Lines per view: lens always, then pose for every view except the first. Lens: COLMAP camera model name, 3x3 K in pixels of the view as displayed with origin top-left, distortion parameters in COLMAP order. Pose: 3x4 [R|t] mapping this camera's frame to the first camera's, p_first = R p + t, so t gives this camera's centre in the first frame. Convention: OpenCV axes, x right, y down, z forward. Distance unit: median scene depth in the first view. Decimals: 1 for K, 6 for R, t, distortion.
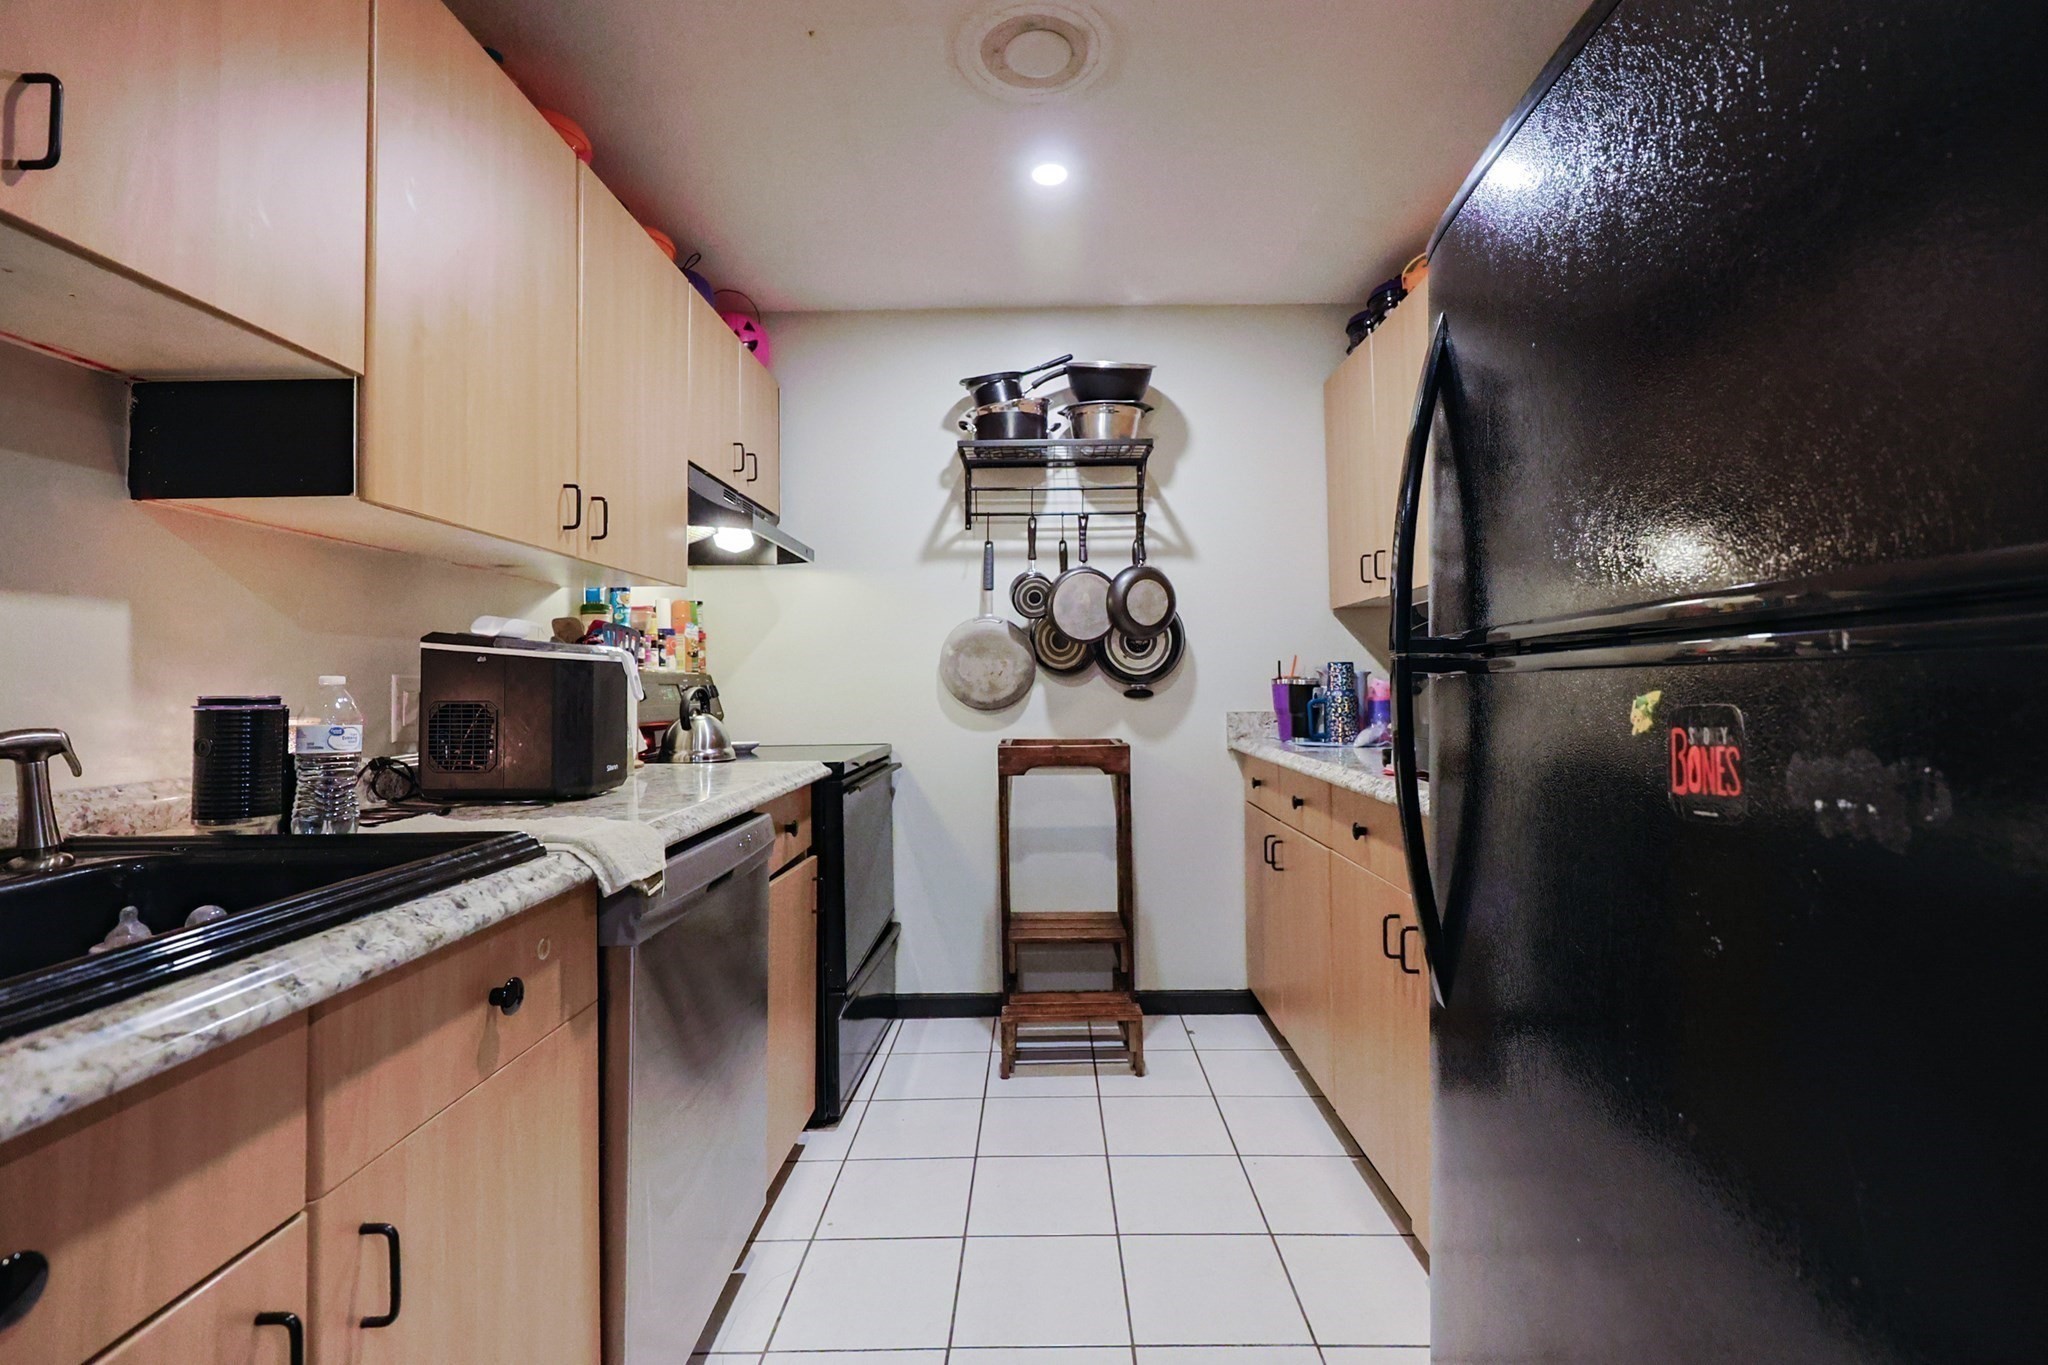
lens RADIAL K [[895.2, 0, 1011.8], [0, 895.2, 680.0], [0, 0, 1]] dist [-0.001844, -0.000201]
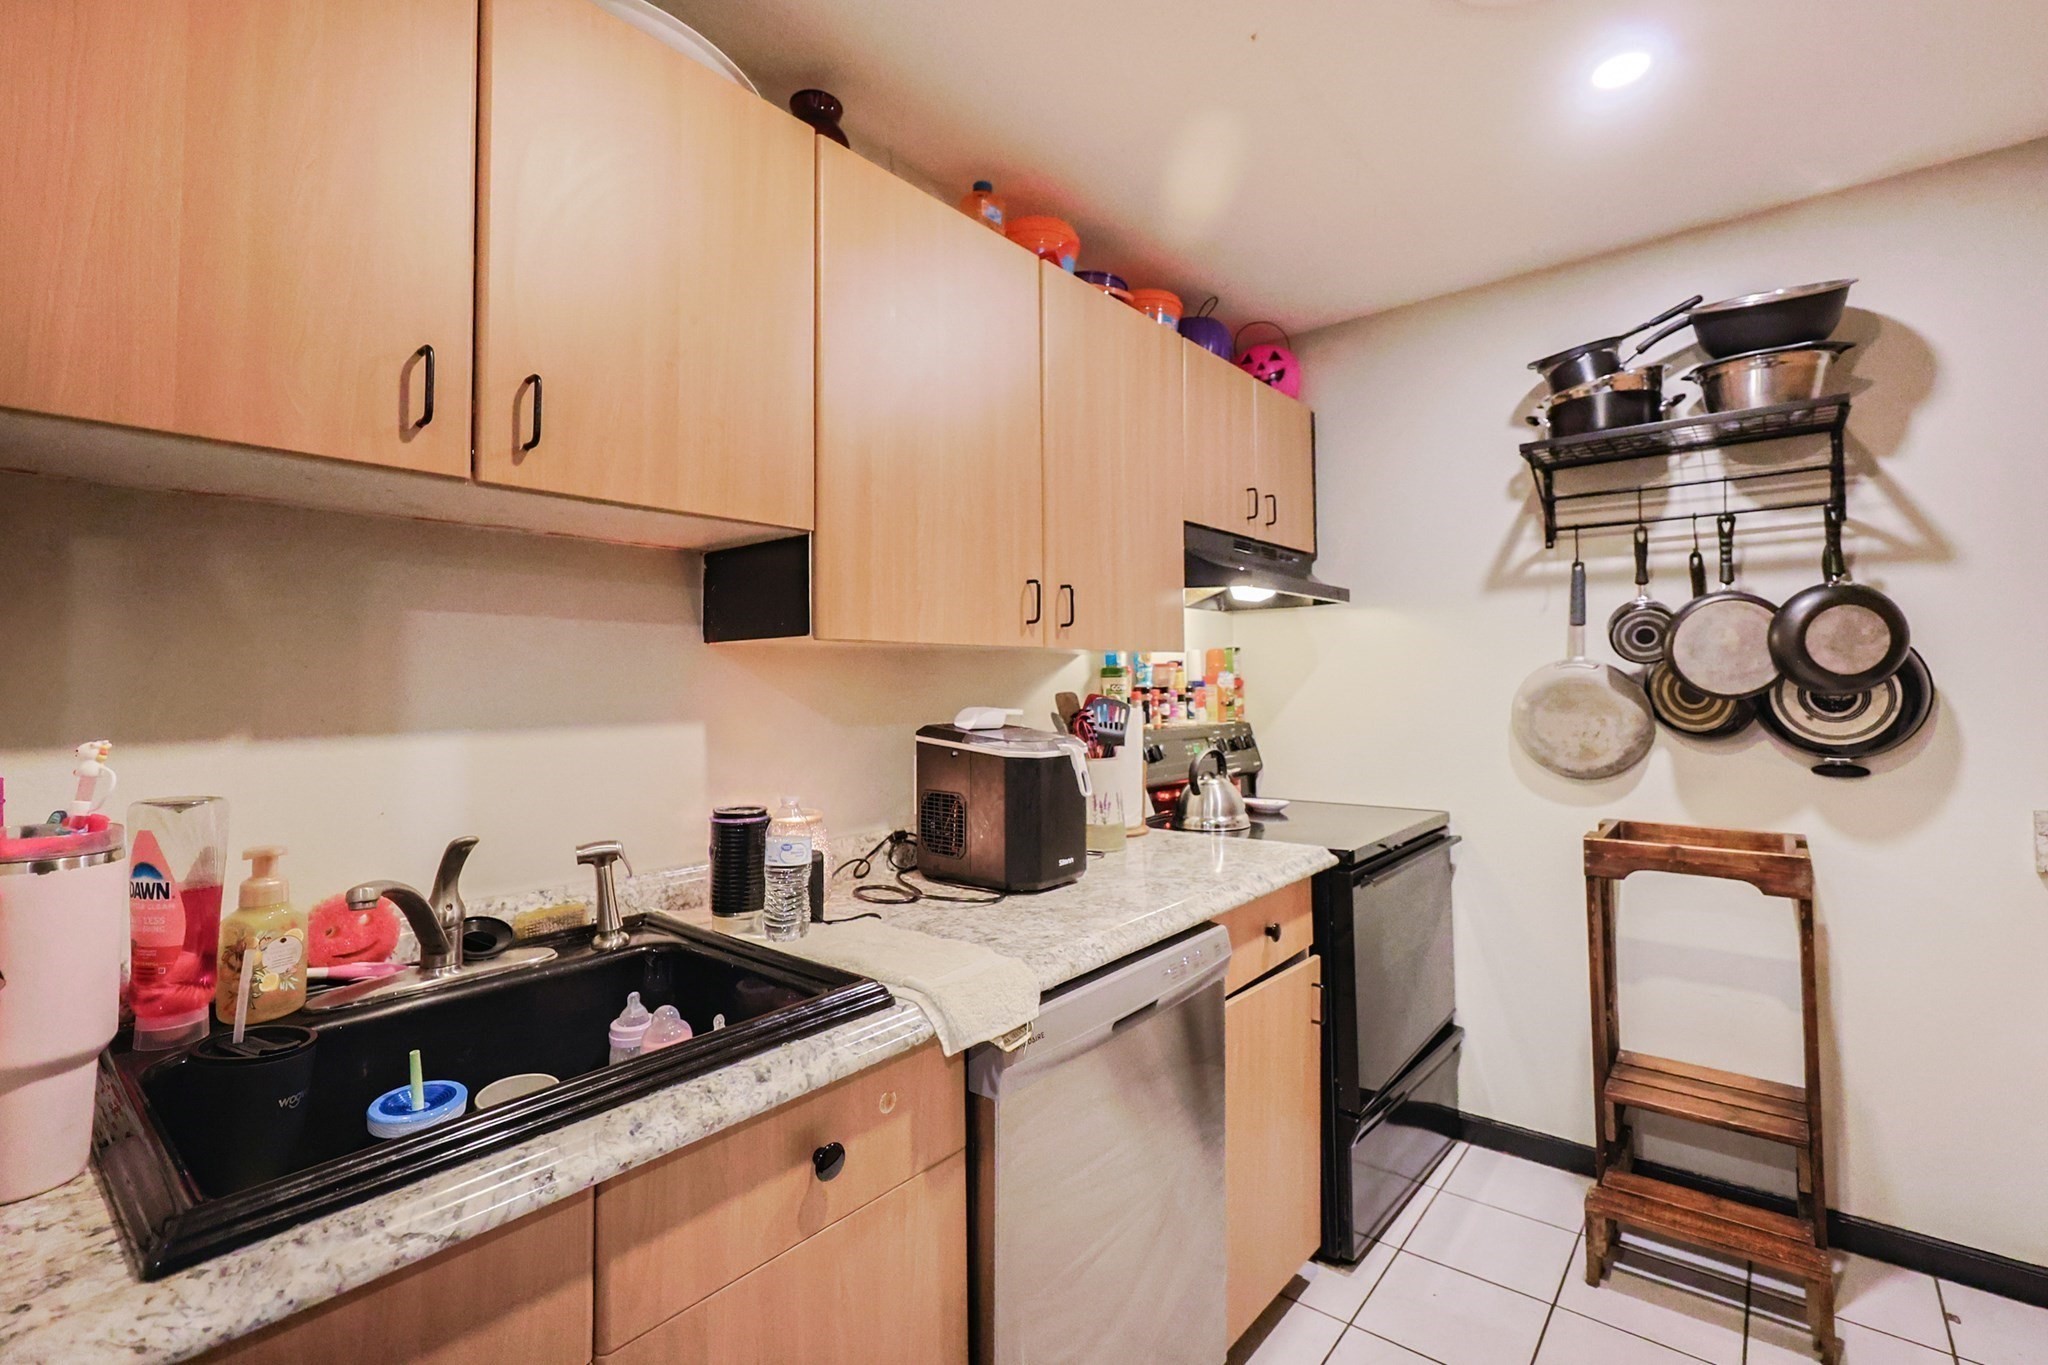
lens RADIAL K [[888.4, 0, 1043.1], [0, 888.4, 668.9], [0, 0, 1]] dist [-0.002432, 0.000010]
pose [[0.789944, -0.010447, -0.613089, 0.082004], [0.007402, 0.999944, -0.007501, -0.063169], [0.613134, 0.001387, 0.789978, 0.117406]]
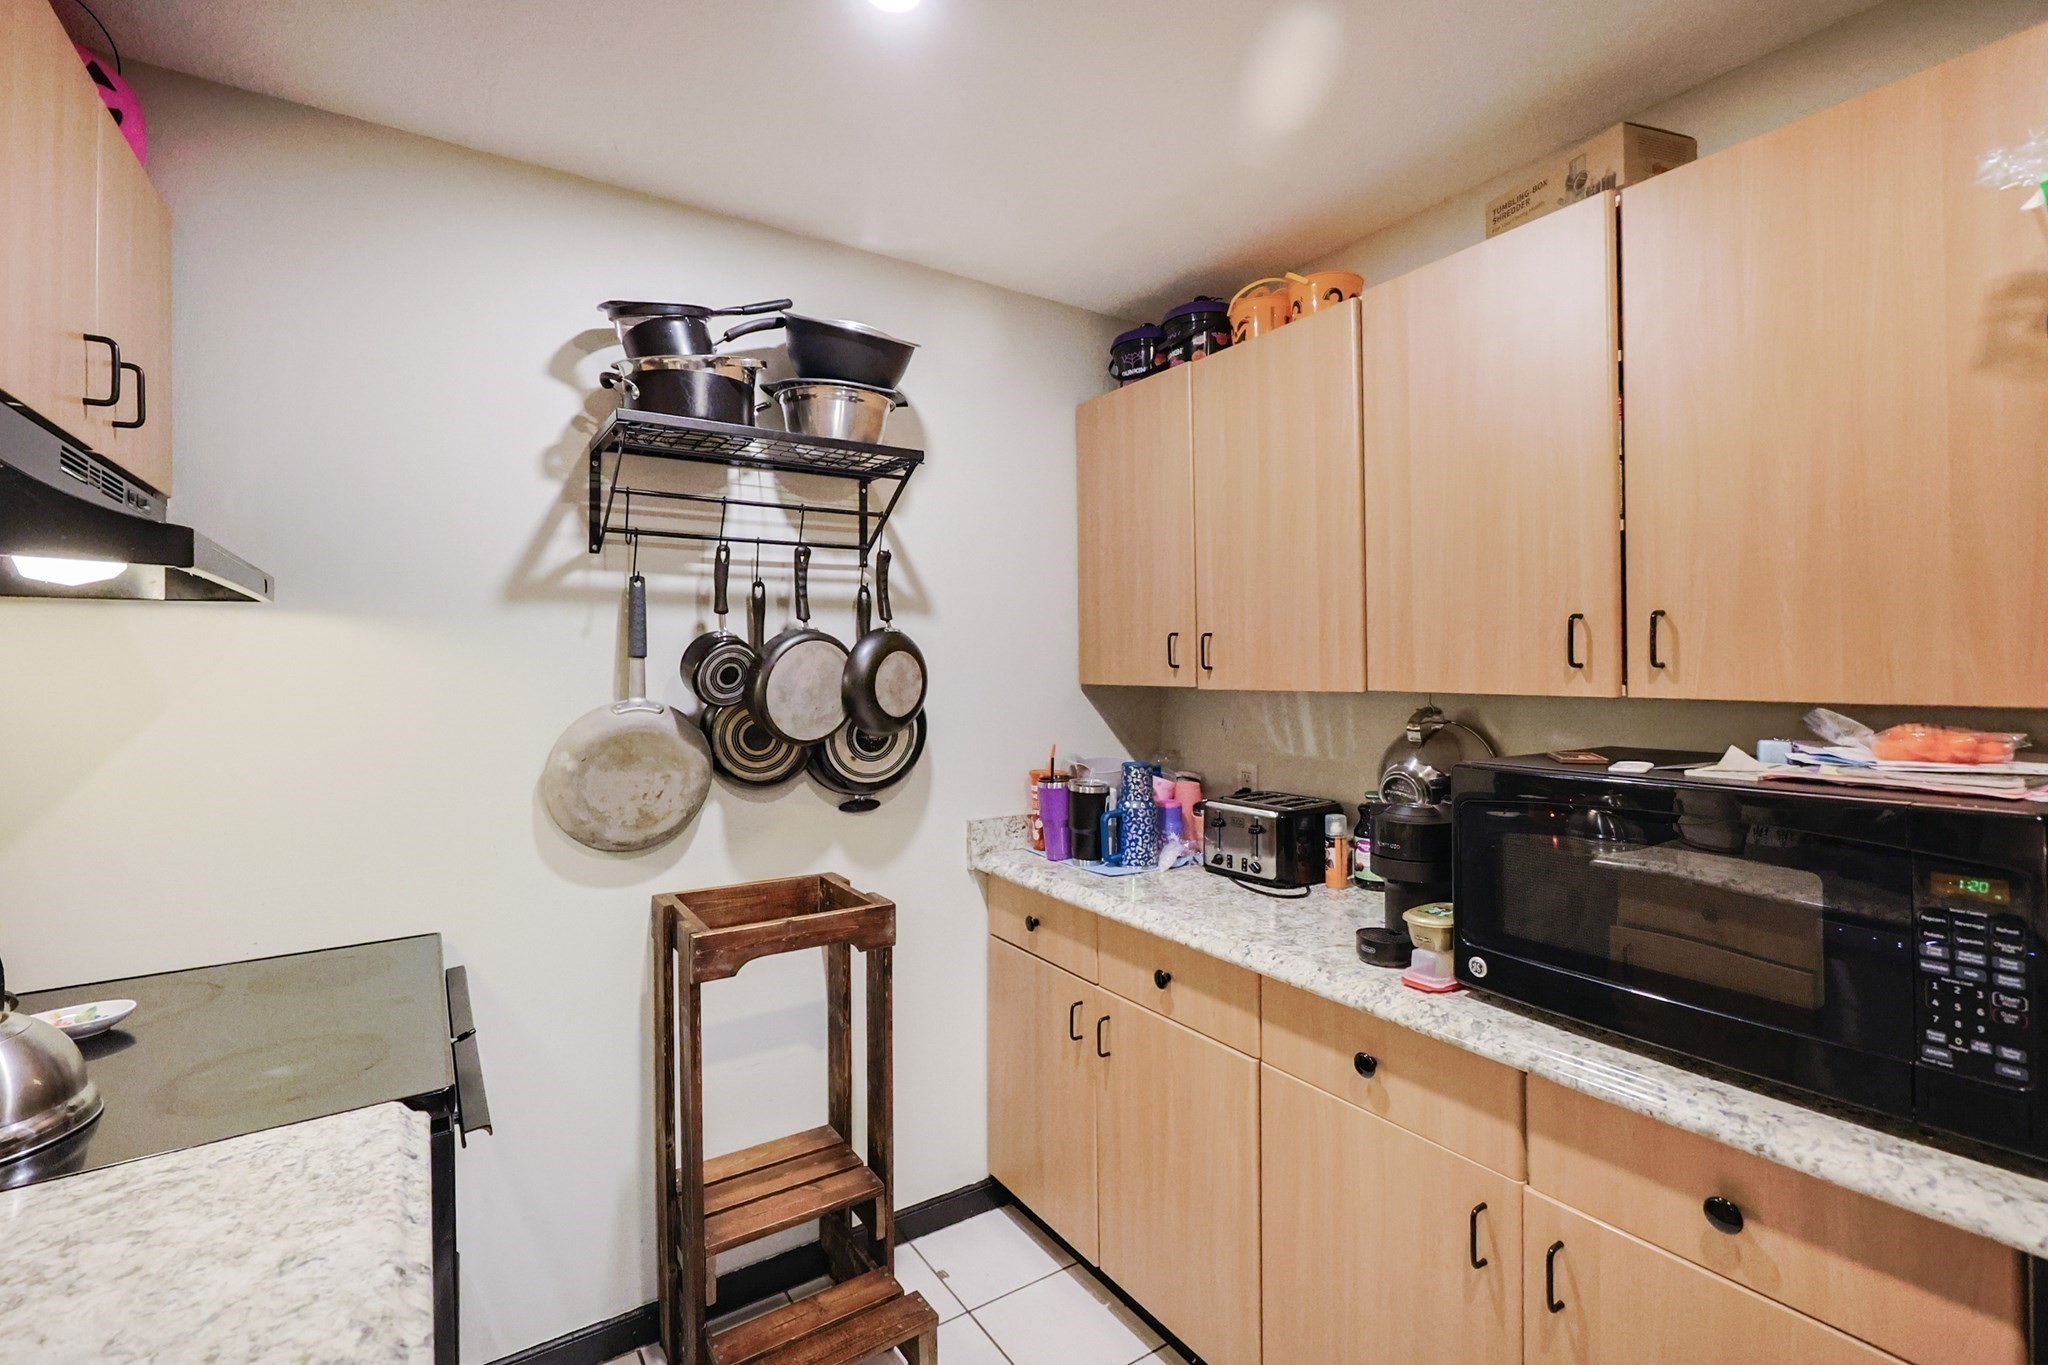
lens RADIAL K [[900.2, 0, 982.9], [0, 900.2, 658.9], [0, 0, 1]] dist [0.000987, 0.000181]
pose [[0.831324, 0.001603, 0.555786, -0.177143], [-0.001238, 0.999999, -0.001033, -0.103270], [-0.555787, 0.000170, 0.831324, 0.379934]]
